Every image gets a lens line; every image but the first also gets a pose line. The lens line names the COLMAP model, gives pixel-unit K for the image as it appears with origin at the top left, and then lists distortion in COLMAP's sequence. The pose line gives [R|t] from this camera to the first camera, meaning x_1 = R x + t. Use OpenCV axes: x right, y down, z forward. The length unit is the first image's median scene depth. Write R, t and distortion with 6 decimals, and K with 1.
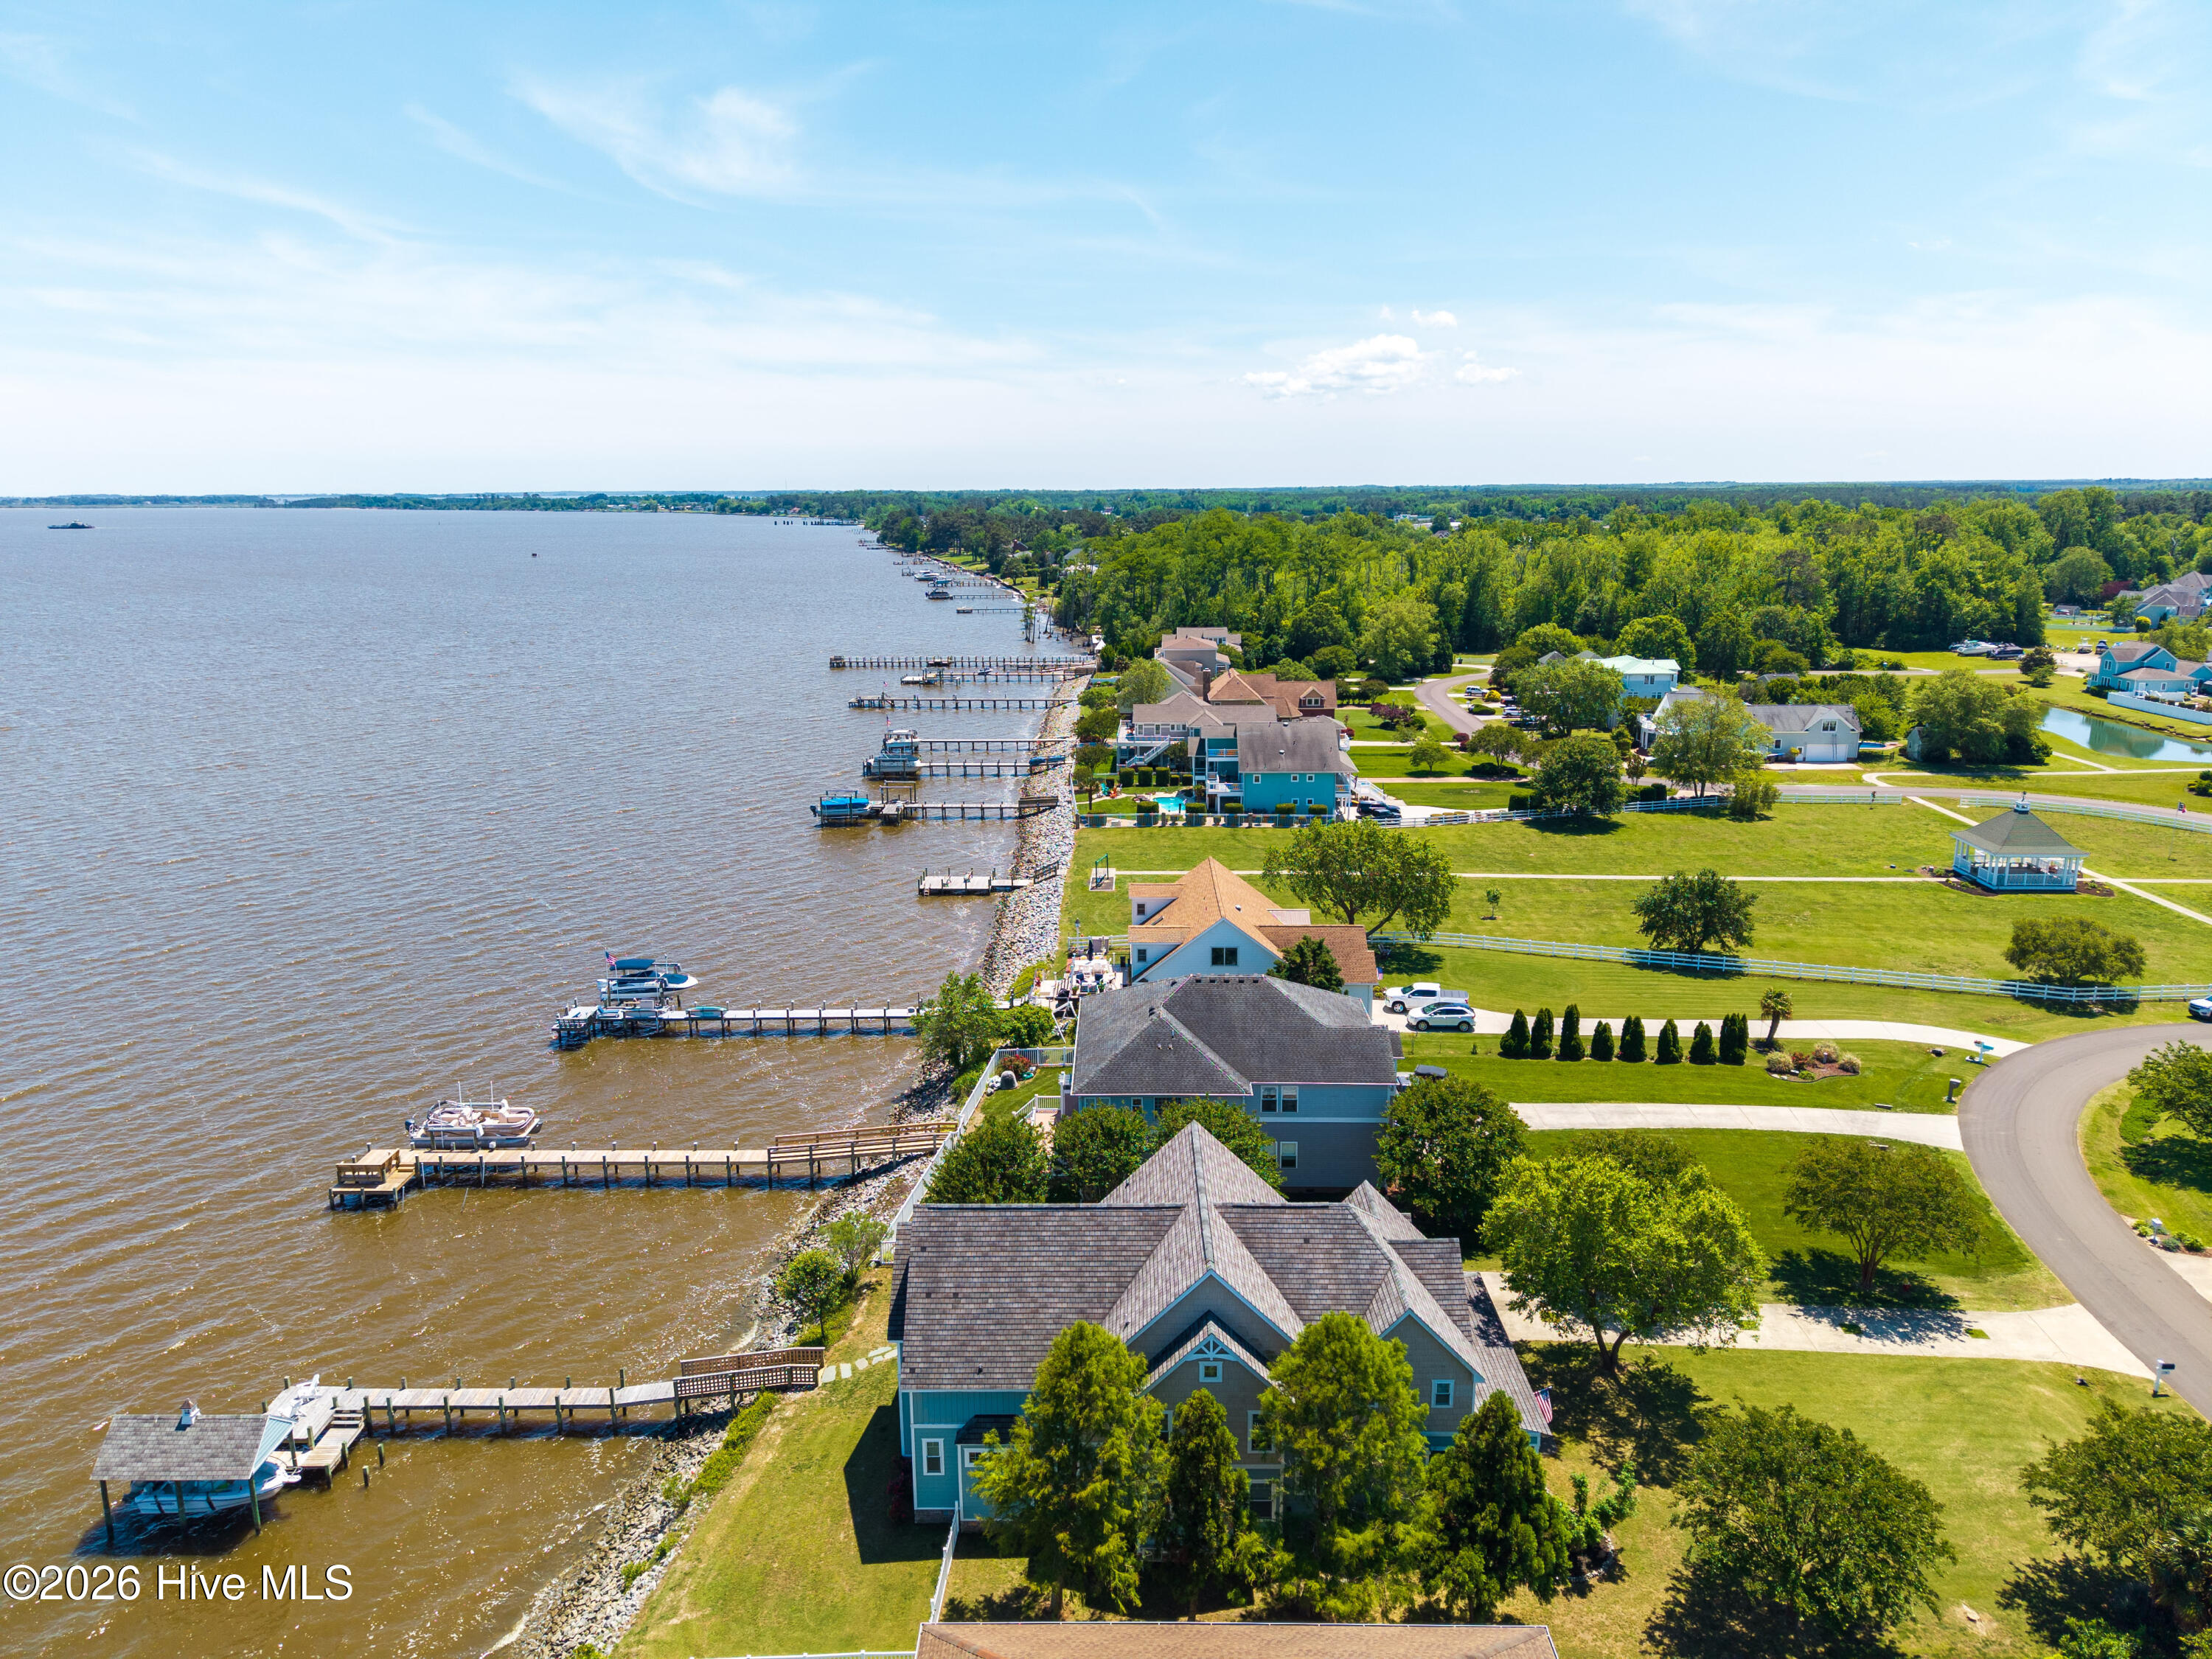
lens RADIAL K [[1470.9, 0, 1113.5], [0, 1470.9, 829.9], [0, 0, 1]] dist [0.069639, -0.081333]
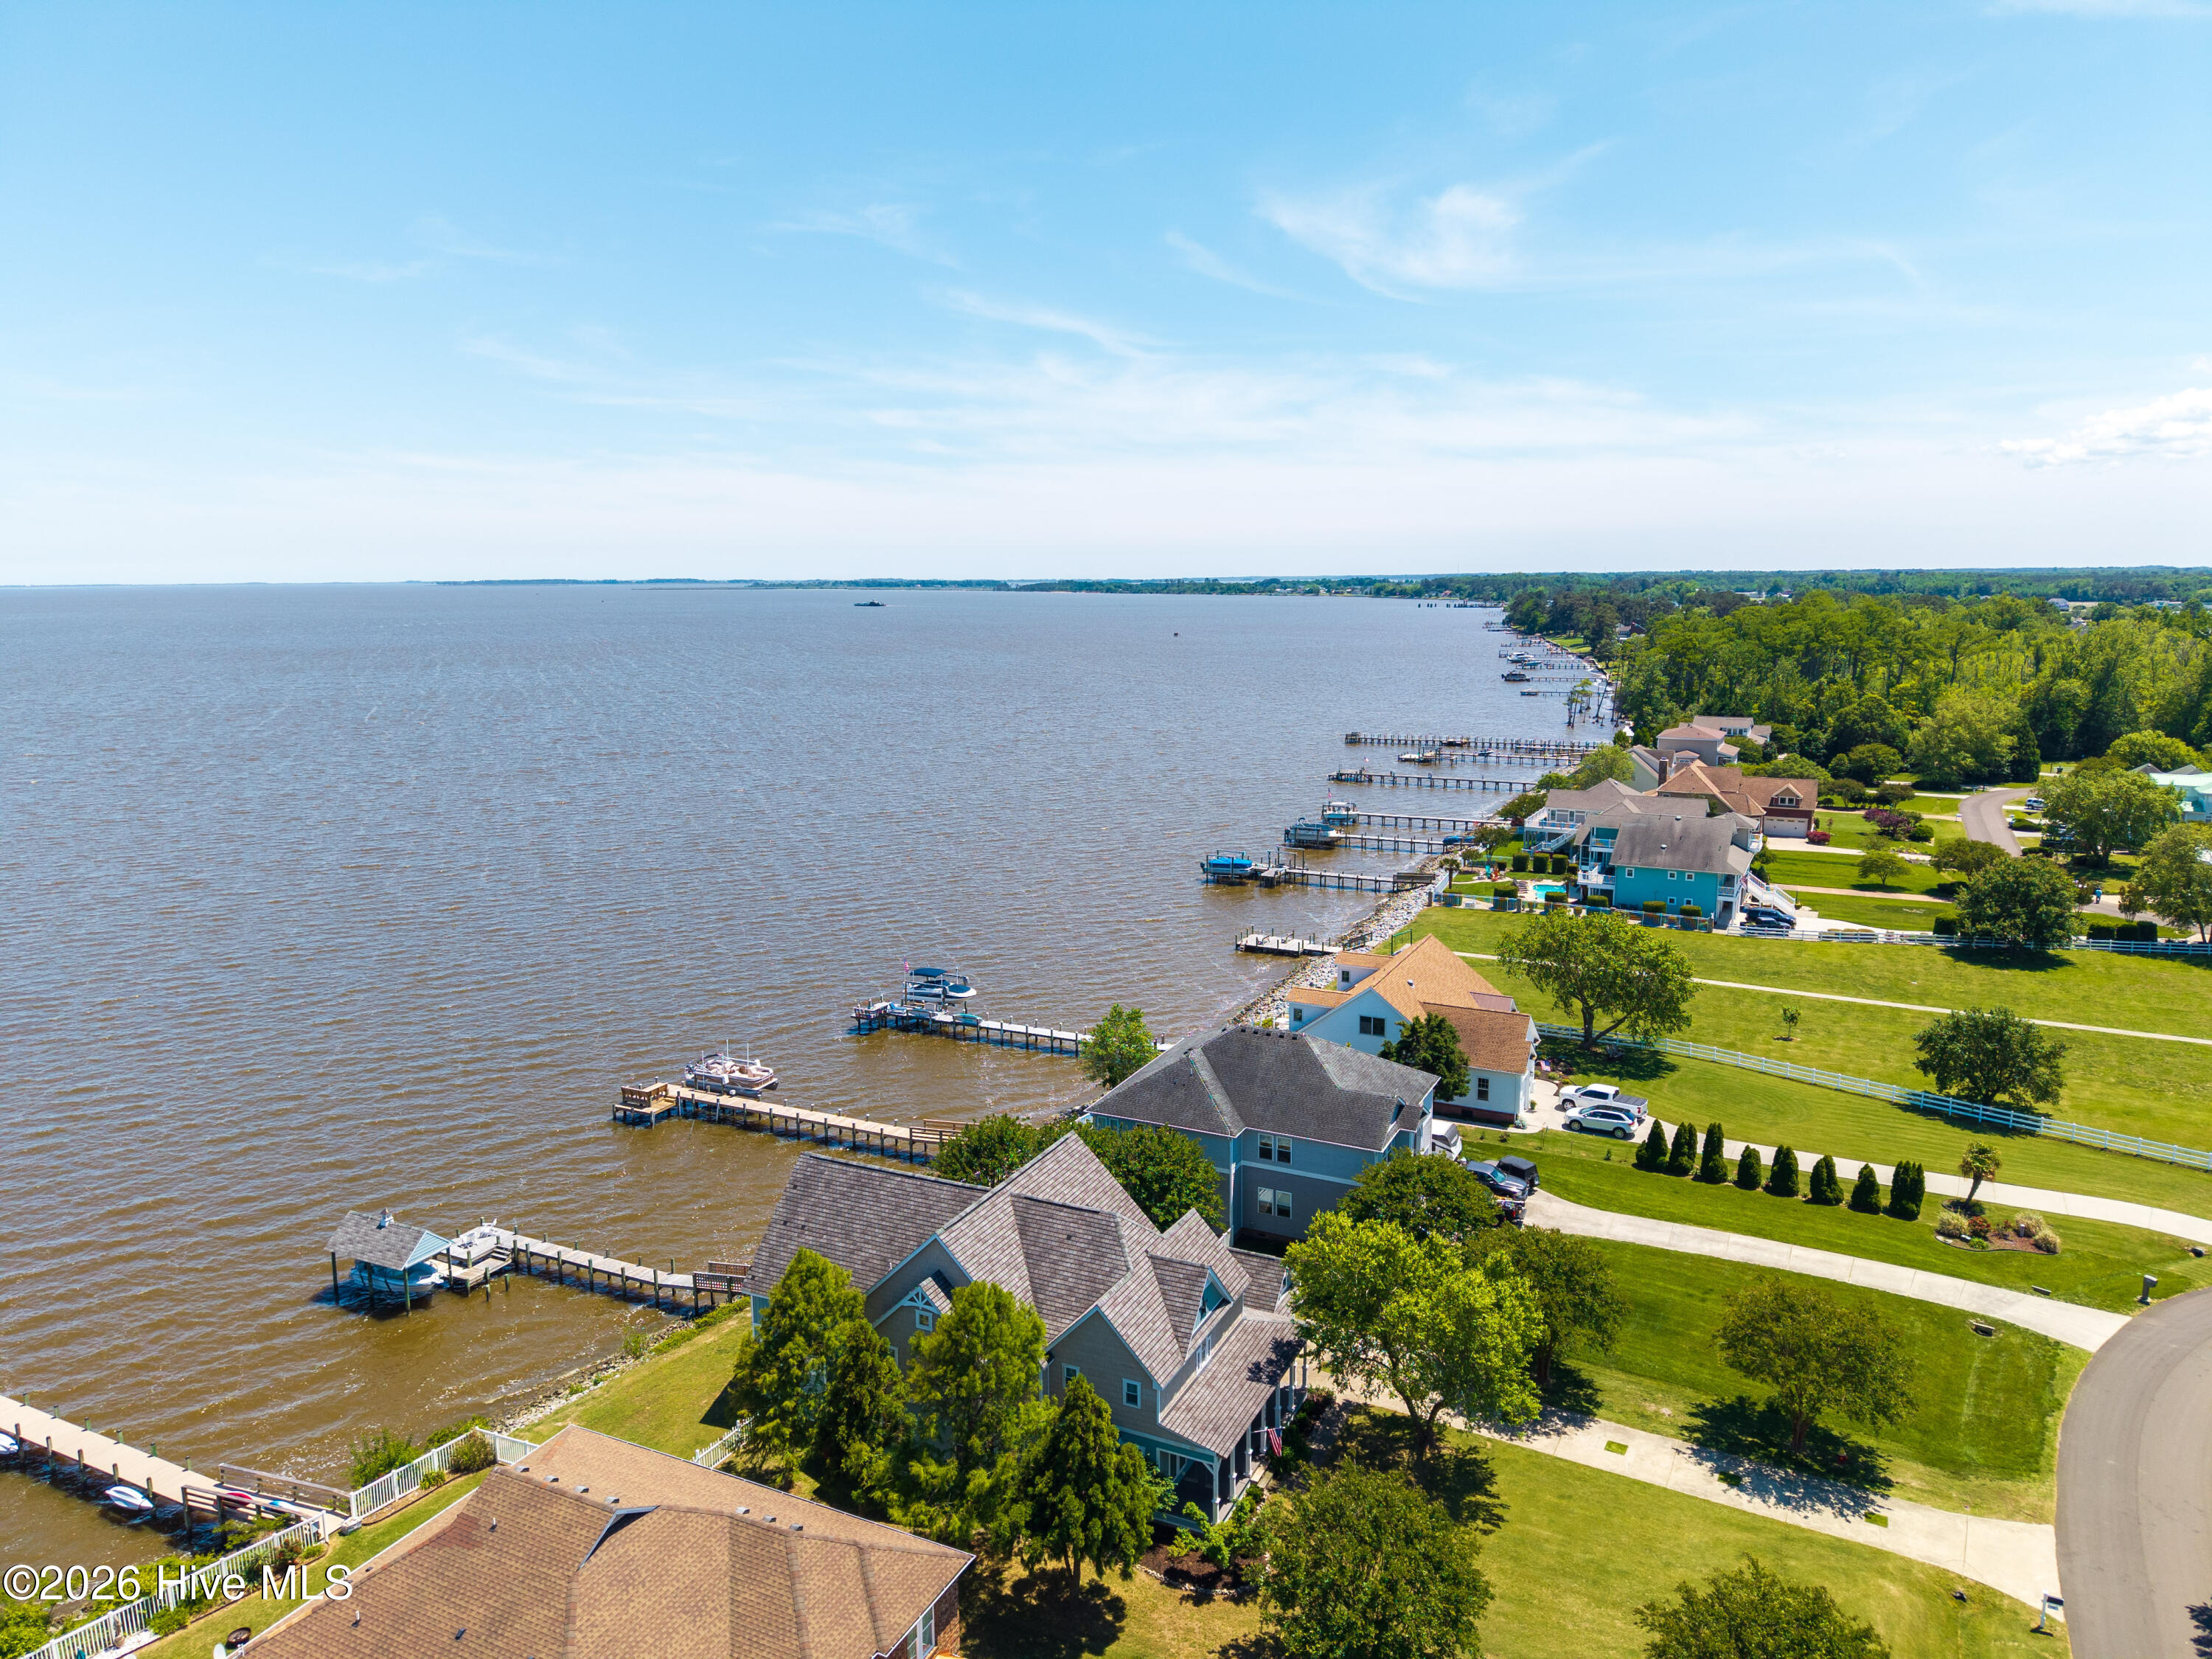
lens RADIAL K [[1470.9, 0, 1113.5], [0, 1470.9, 829.9], [0, 0, 1]] dist [0.069639, -0.081333]
pose [[0.904815, 0.074166, -0.419296, 0.302737], [-0.096577, 0.994797, -0.032444, 0.001649], [0.414708, 0.069850, 0.907270, -0.012203]]
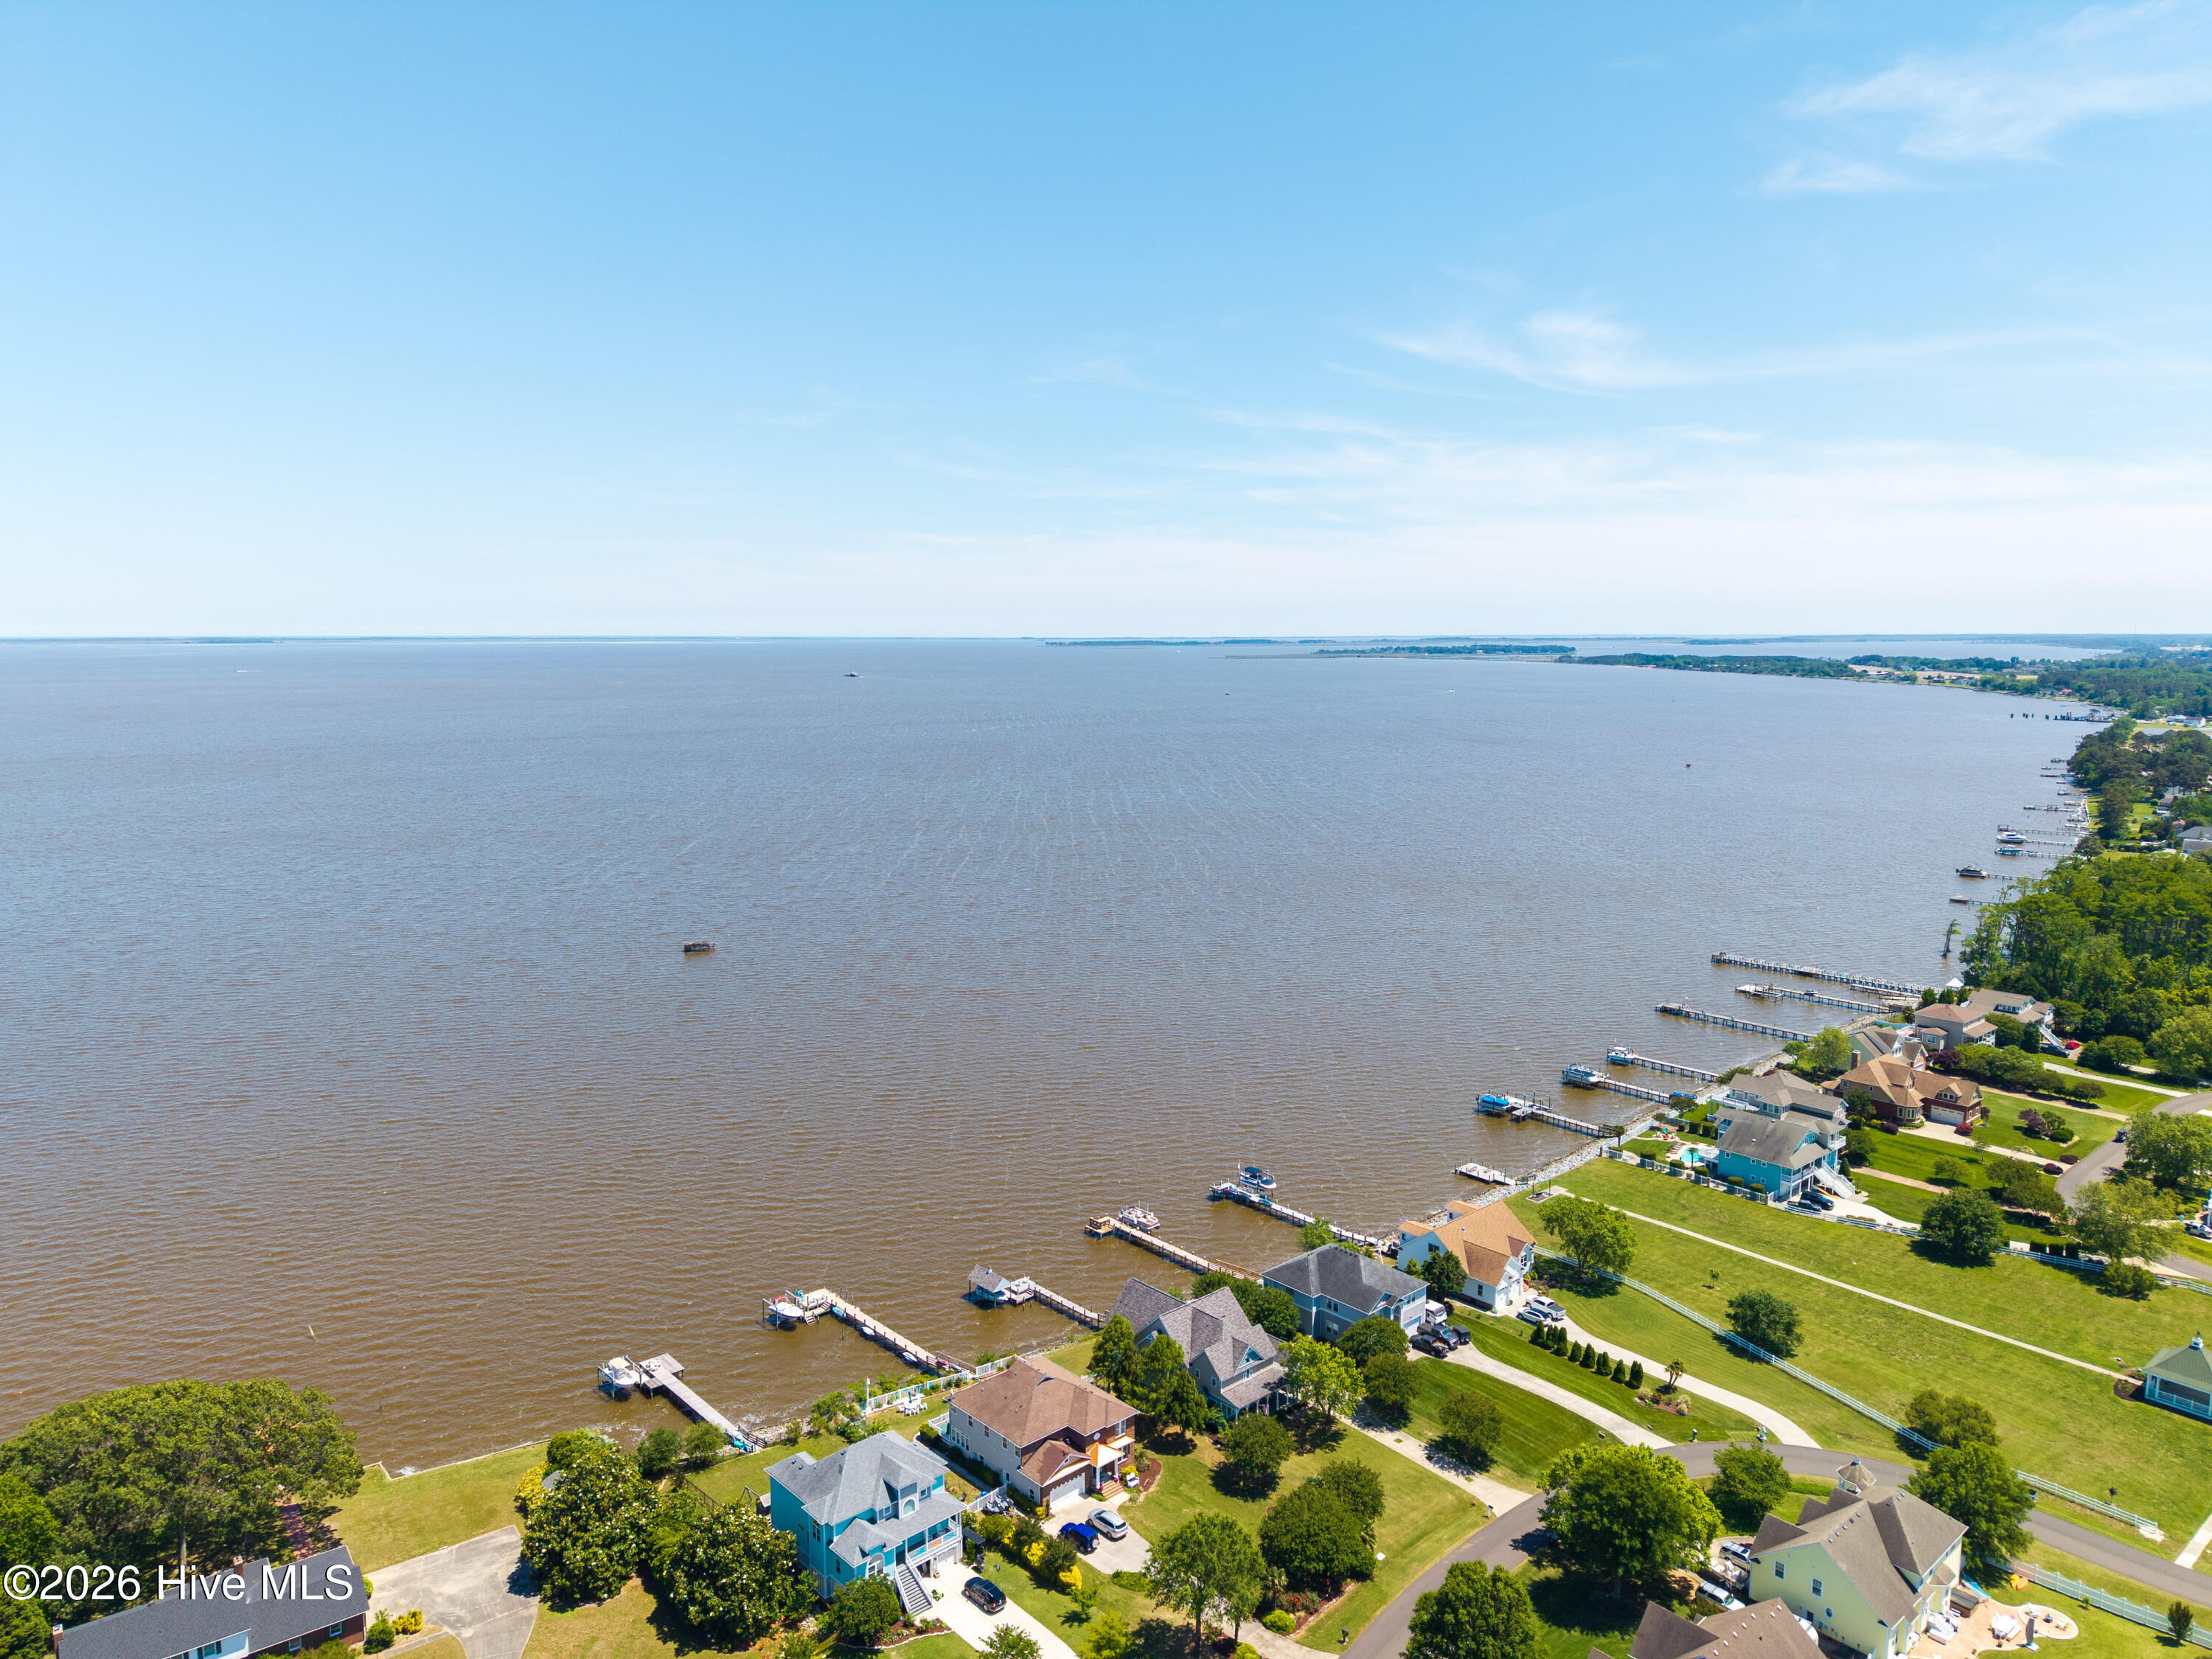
lens RADIAL K [[1470.9, 0, 1113.5], [0, 1470.9, 829.9], [0, 0, 1]] dist [0.069639, -0.081333]
pose [[0.685563, 0.103282, -0.720650, 1.089959], [-0.168327, 0.985550, -0.018884, -0.340606], [0.708286, 0.134251, 0.693042, -0.748458]]
